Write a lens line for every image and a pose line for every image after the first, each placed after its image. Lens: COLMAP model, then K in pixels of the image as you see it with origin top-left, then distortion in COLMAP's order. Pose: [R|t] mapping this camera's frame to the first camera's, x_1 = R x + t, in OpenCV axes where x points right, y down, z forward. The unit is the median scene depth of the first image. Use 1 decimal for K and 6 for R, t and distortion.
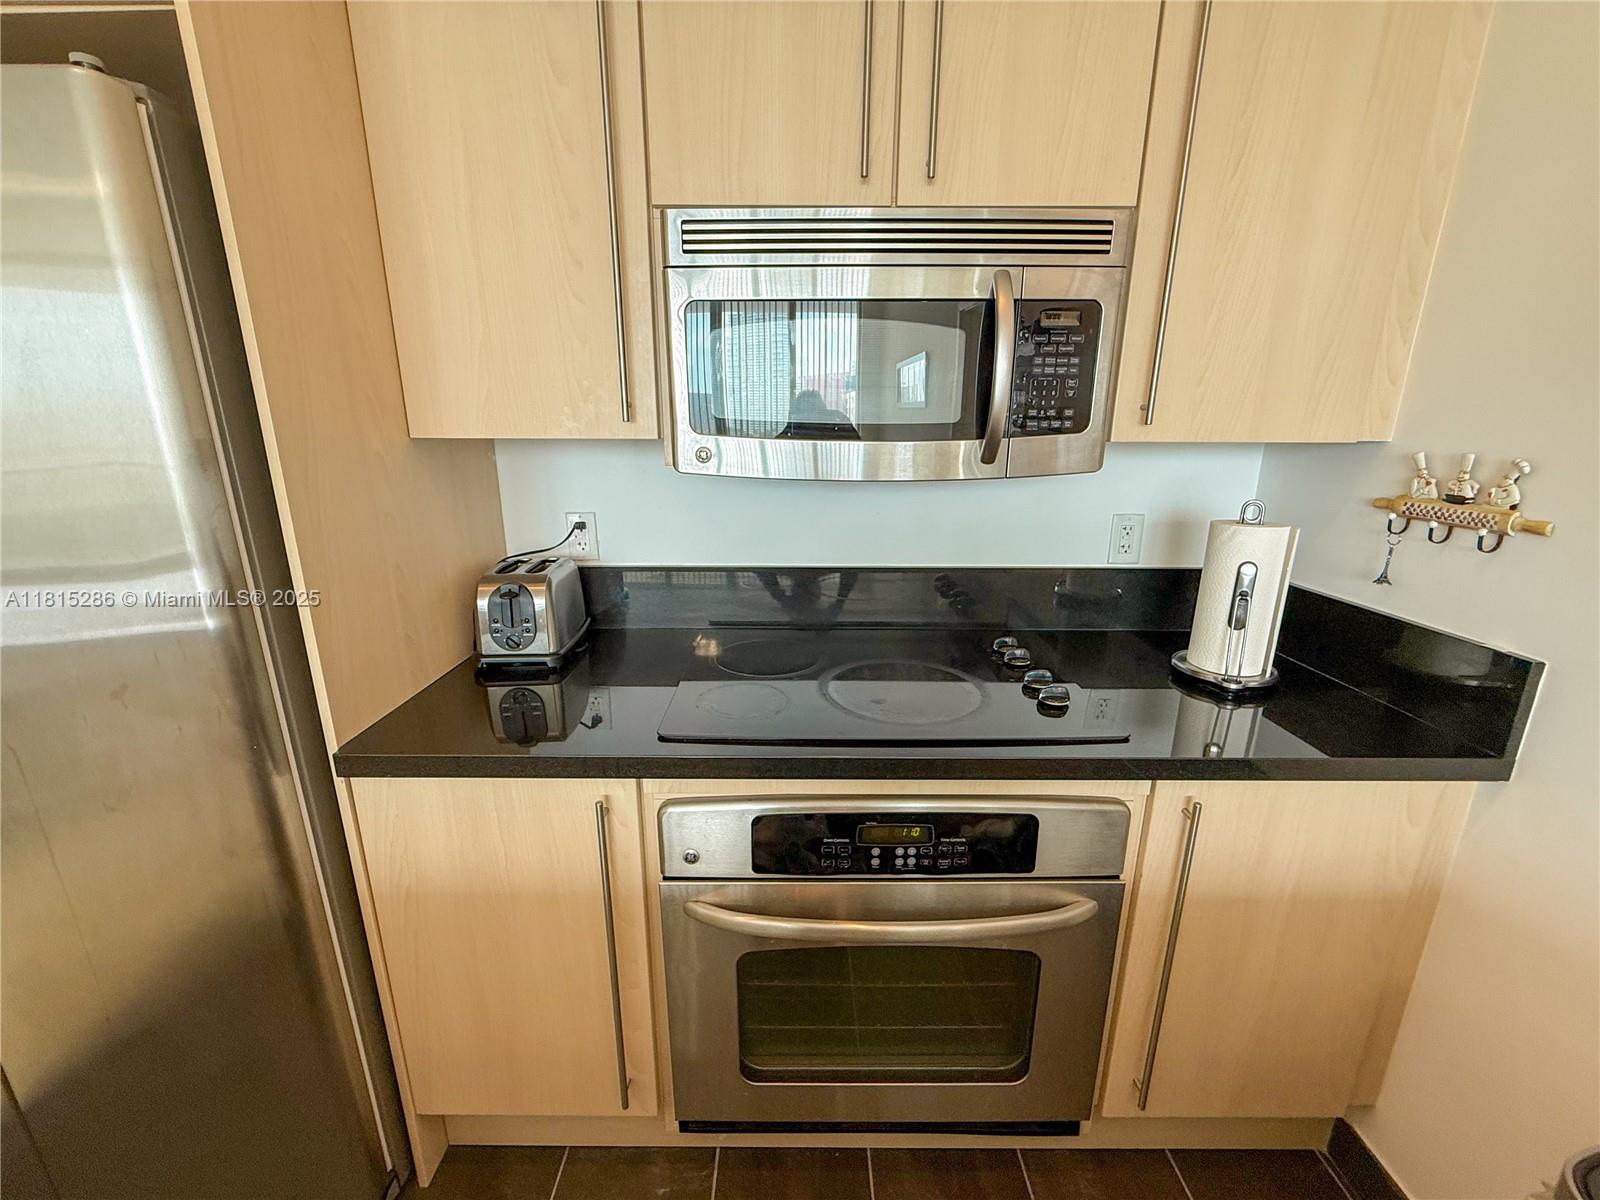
lens RADIAL K [[639.0, 0, 799.6], [0, 639.0, 601.4], [0, 0, 1]] dist [0.002194, 0.000628]
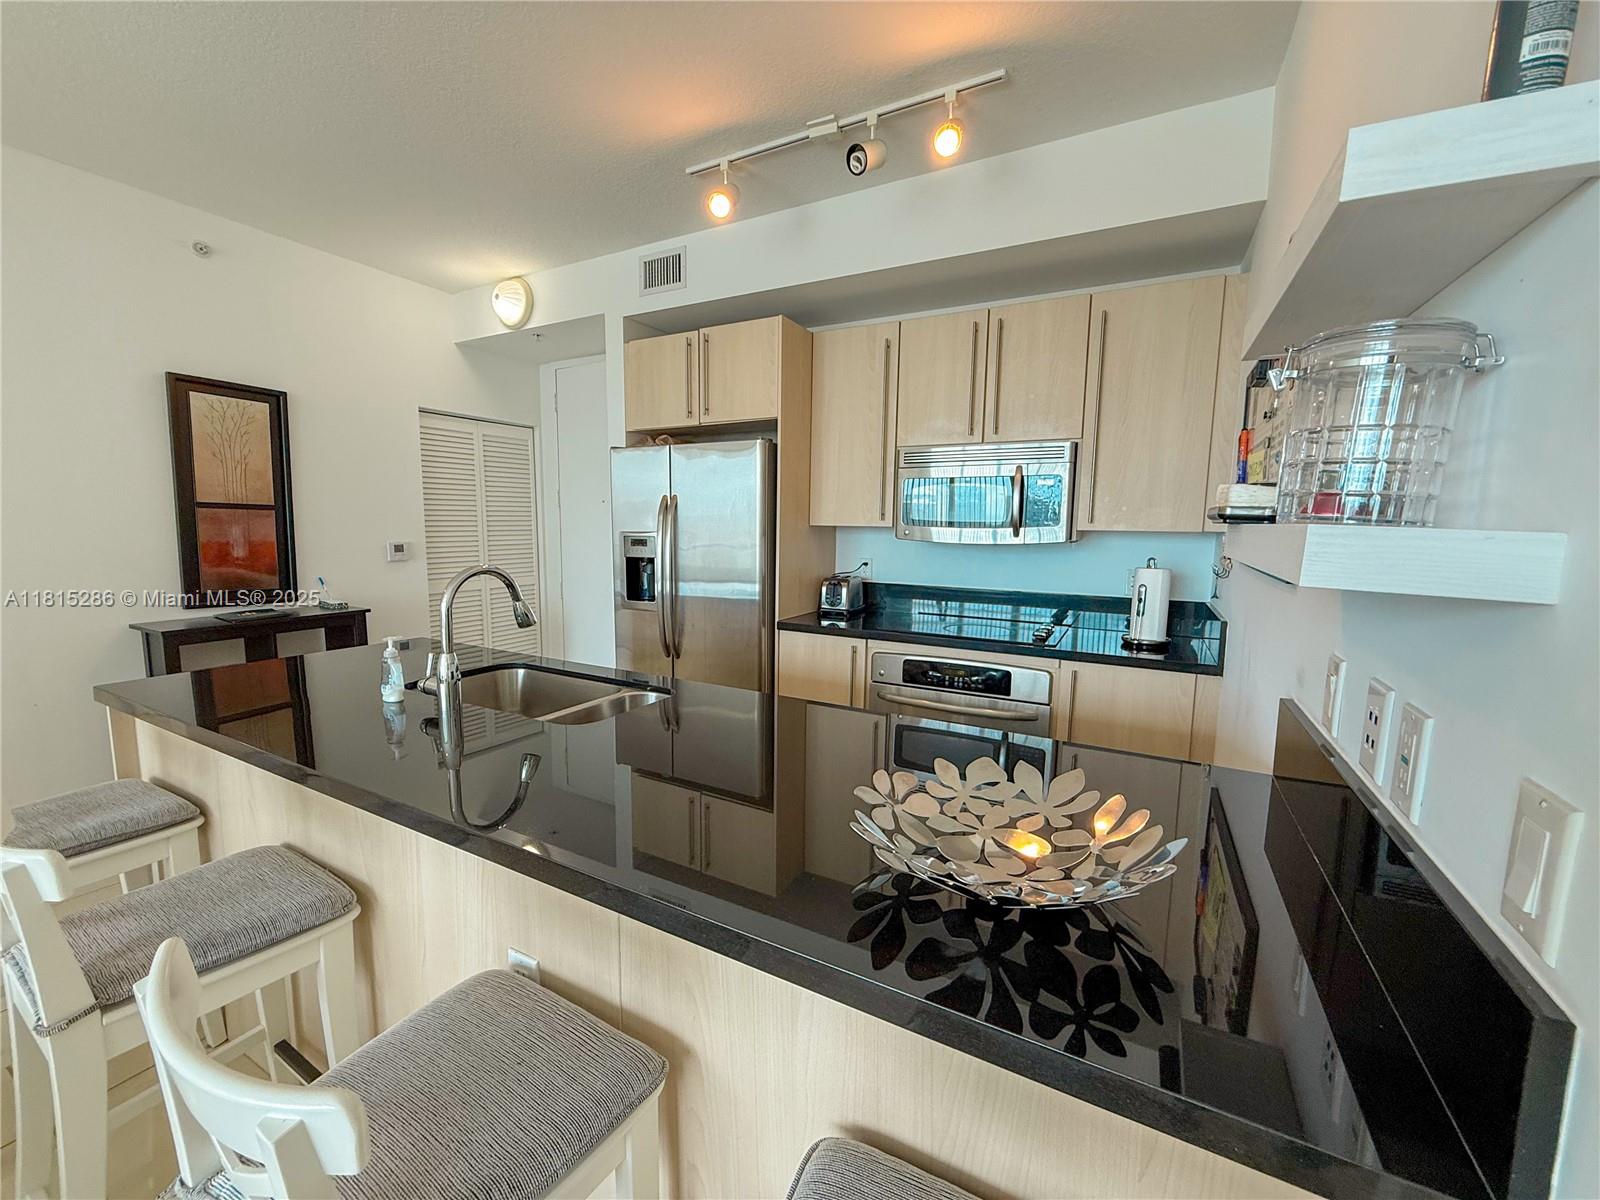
lens RADIAL K [[639.0, 0, 800.3], [0, 639.0, 596.4], [0, 0, 1]] dist [0.002194, 0.000628]
pose [[0.880141, 0.063498, -0.470446, 0.758573], [-0.137216, 0.982741, -0.124068, 0.442281], [0.454448, 0.173750, 0.873664, -1.543266]]
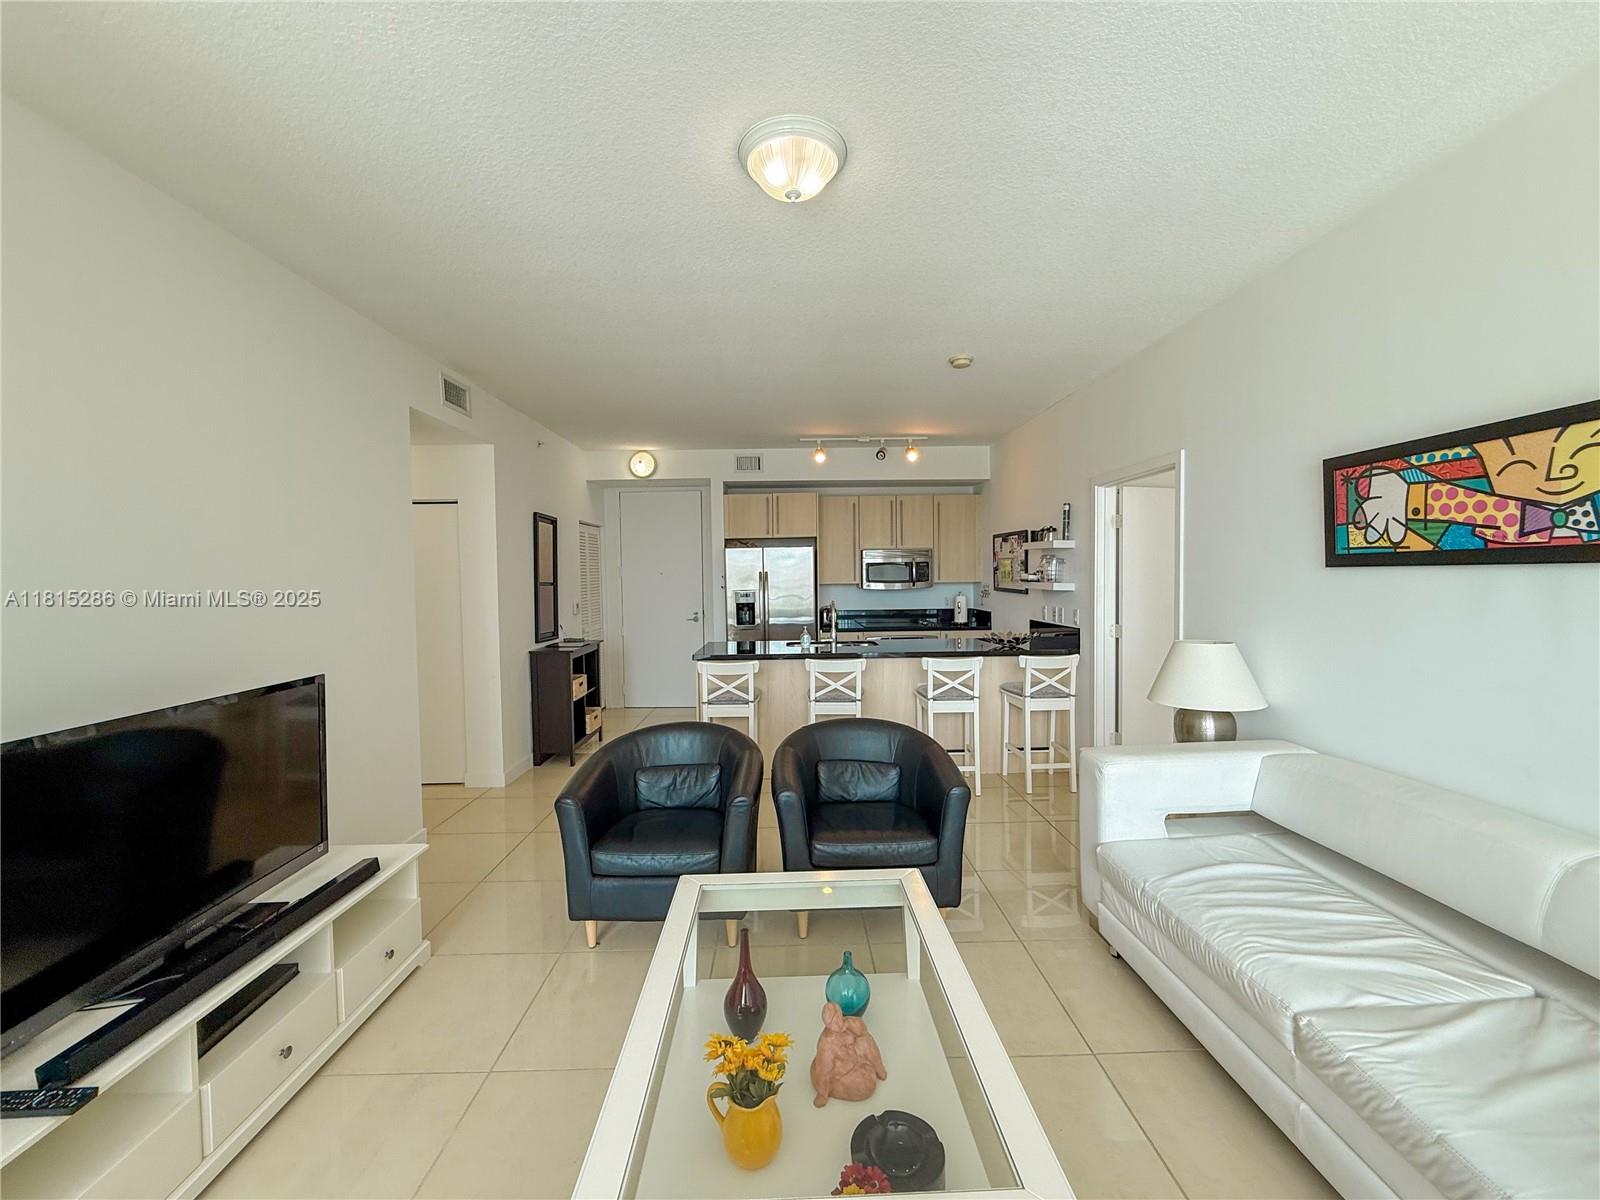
lens RADIAL K [[639.0, 0, 799.8], [0, 639.0, 599.5], [0, 0, 1]] dist [0.002194, 0.000628]
pose [[0.999755, -0.016605, 0.014621, -0.927631], [0.019520, 0.973081, -0.229634, 1.344596], [-0.010414, 0.229863, 0.973167, -5.128055]]
